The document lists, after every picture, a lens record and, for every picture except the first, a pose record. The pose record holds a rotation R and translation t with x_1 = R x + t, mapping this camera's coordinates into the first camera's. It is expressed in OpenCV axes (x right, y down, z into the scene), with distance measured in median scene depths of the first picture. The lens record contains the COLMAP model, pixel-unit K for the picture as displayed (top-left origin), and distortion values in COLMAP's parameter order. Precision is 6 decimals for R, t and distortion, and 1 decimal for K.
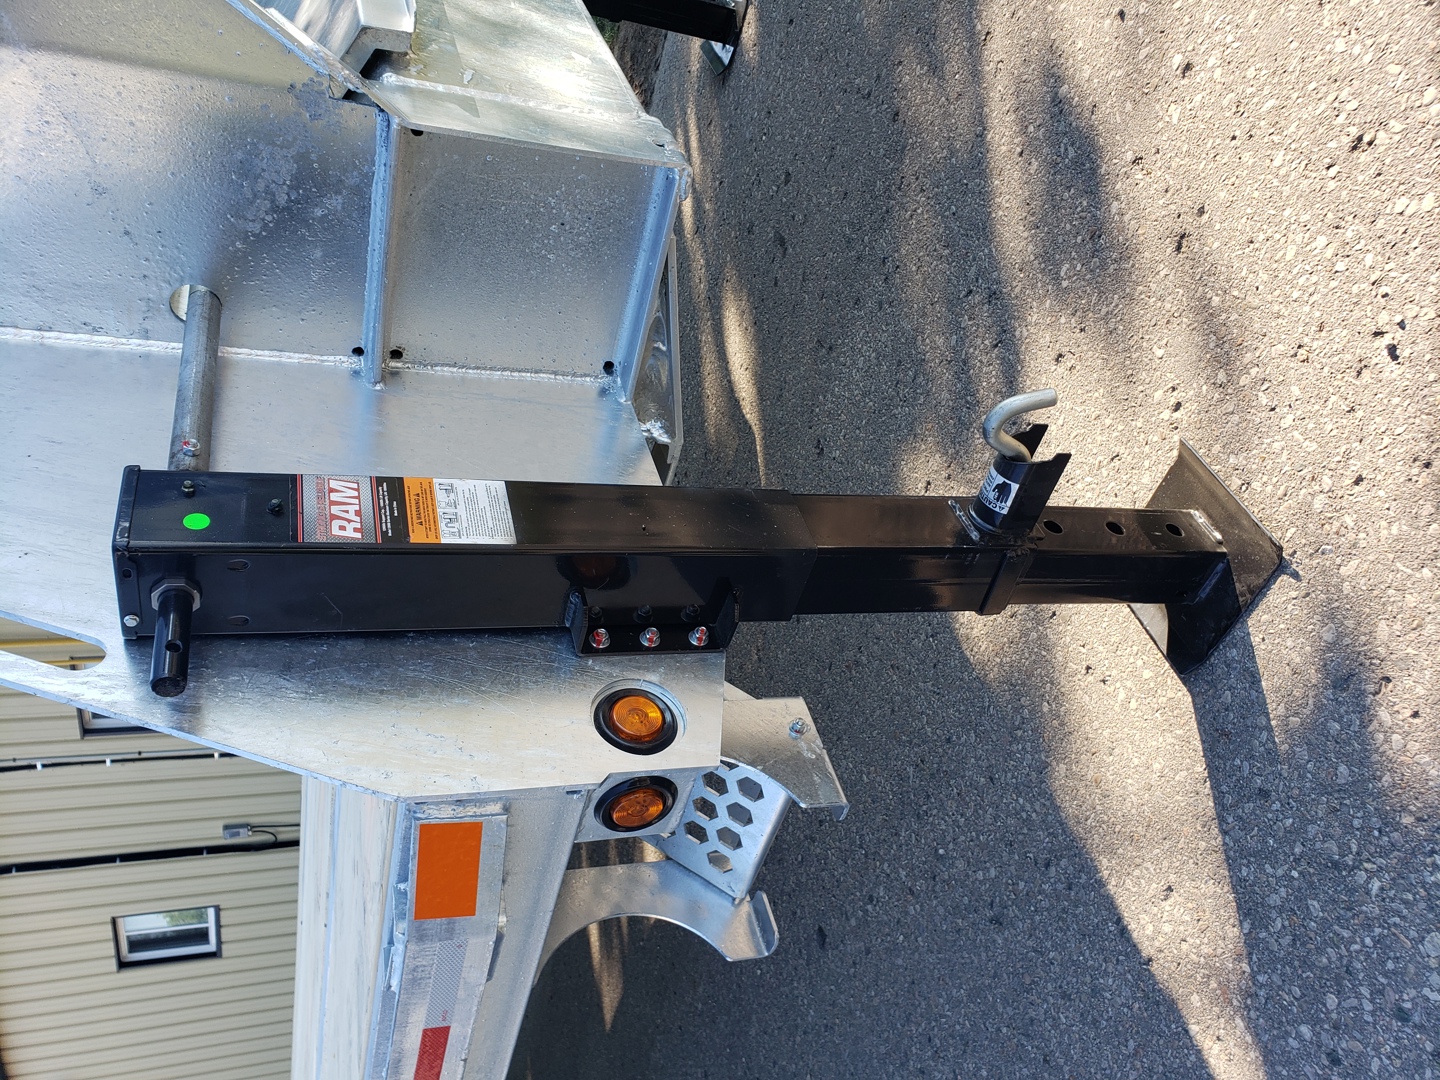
lens RADIAL K [[1099.4, 0, 709.7], [0, 1099.4, 565.6], [0, 0, 1]] dist [0.003597, 0.004260]
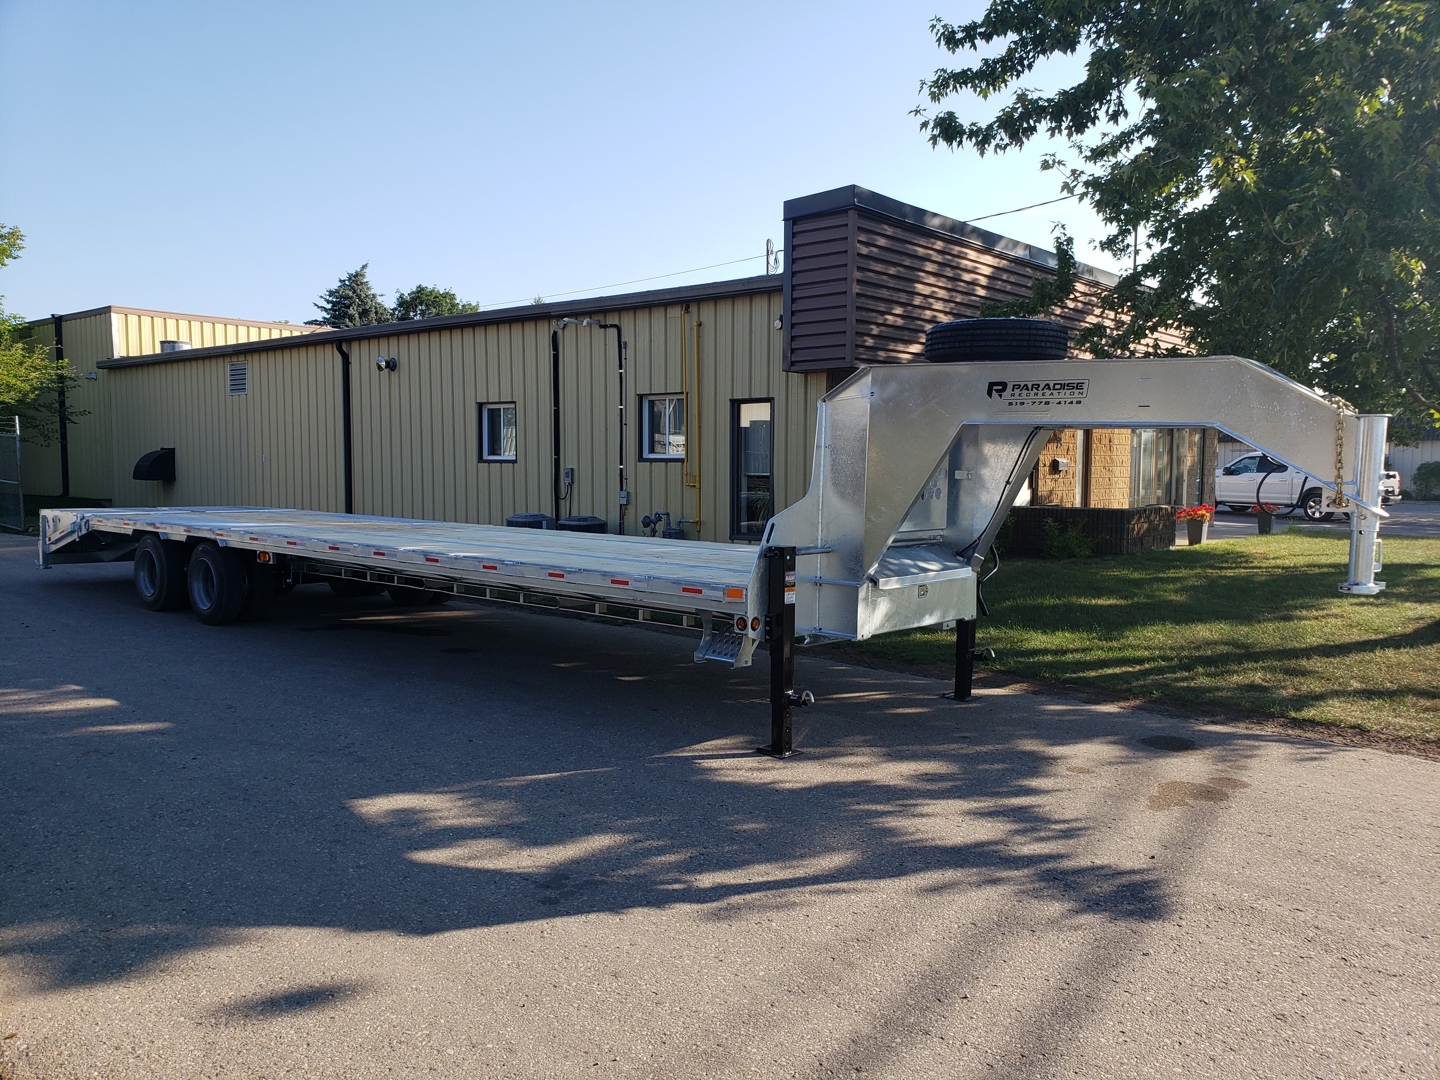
lens RADIAL K [[1119.8, 0, 720.0], [0, 1119.8, 540.0], [0, 0, 1]] dist [0.005544, 0.008488]
pose [[0.007831, 0.955738, -0.294115, 1.269208], [-0.999949, 0.005599, -0.008429, 0.381196], [-0.006409, 0.294166, 0.955733, -4.882614]]
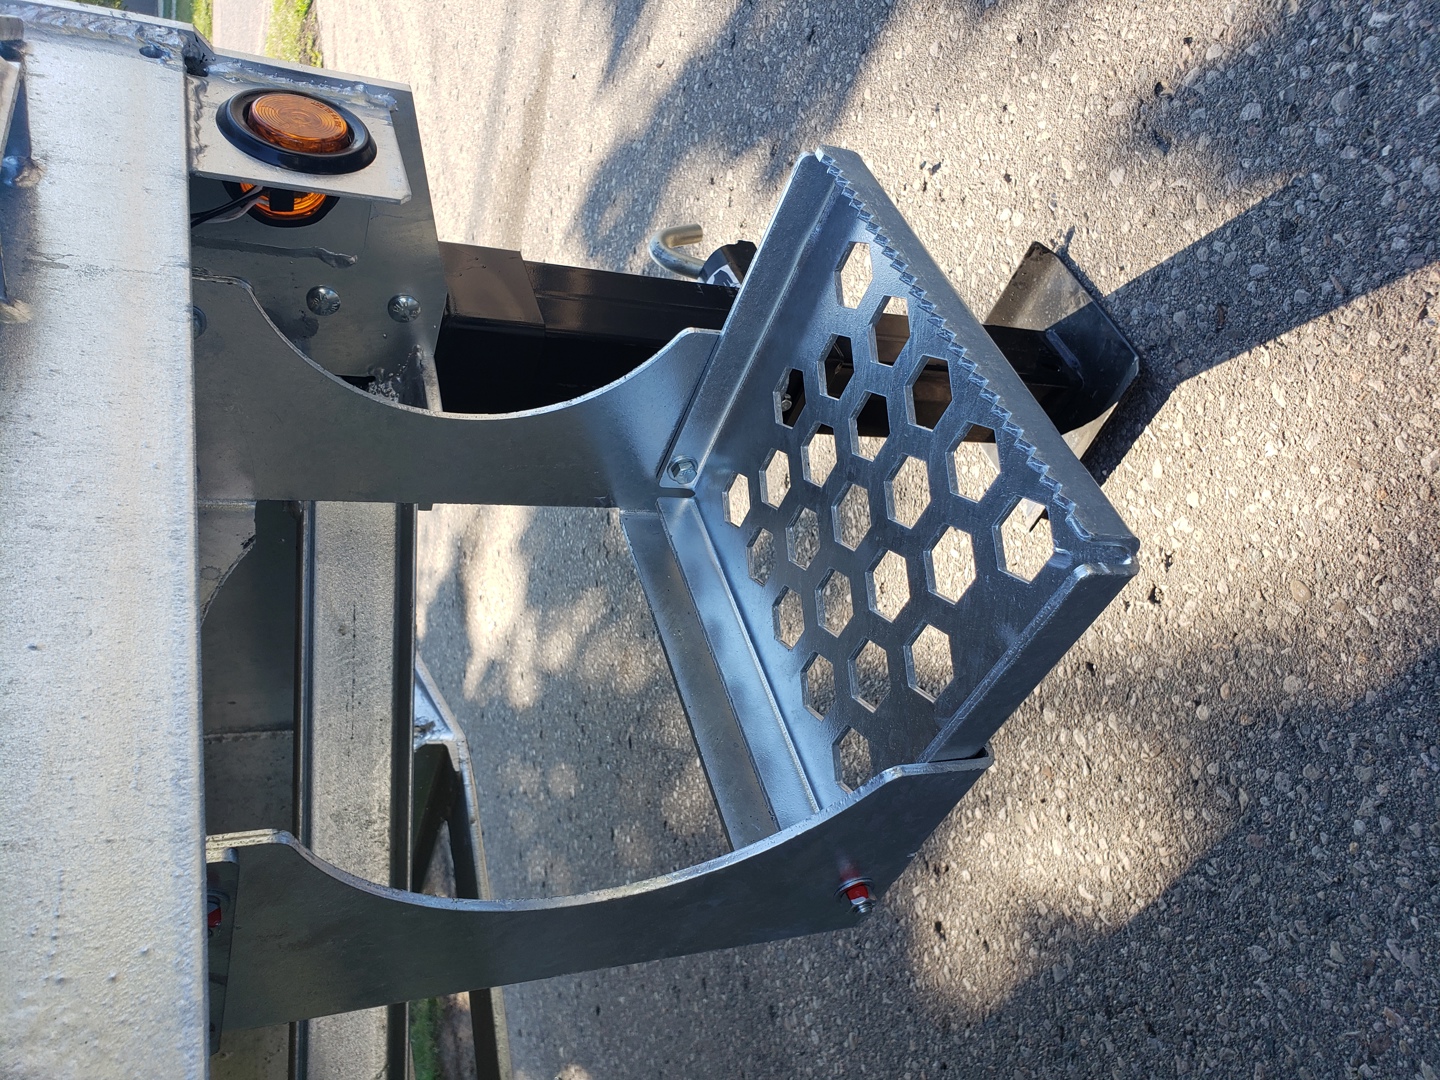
lens RADIAL K [[1119.8, 0, 720.0], [0, 1119.8, 540.0], [0, 0, 1]] dist [0.005544, 0.008488]
pose [[0.849941, -0.348945, 0.394764, -0.119346], [0.449920, 0.090791, -0.888442, 0.549492], [0.274176, 0.932735, 0.234165, 0.724476]]
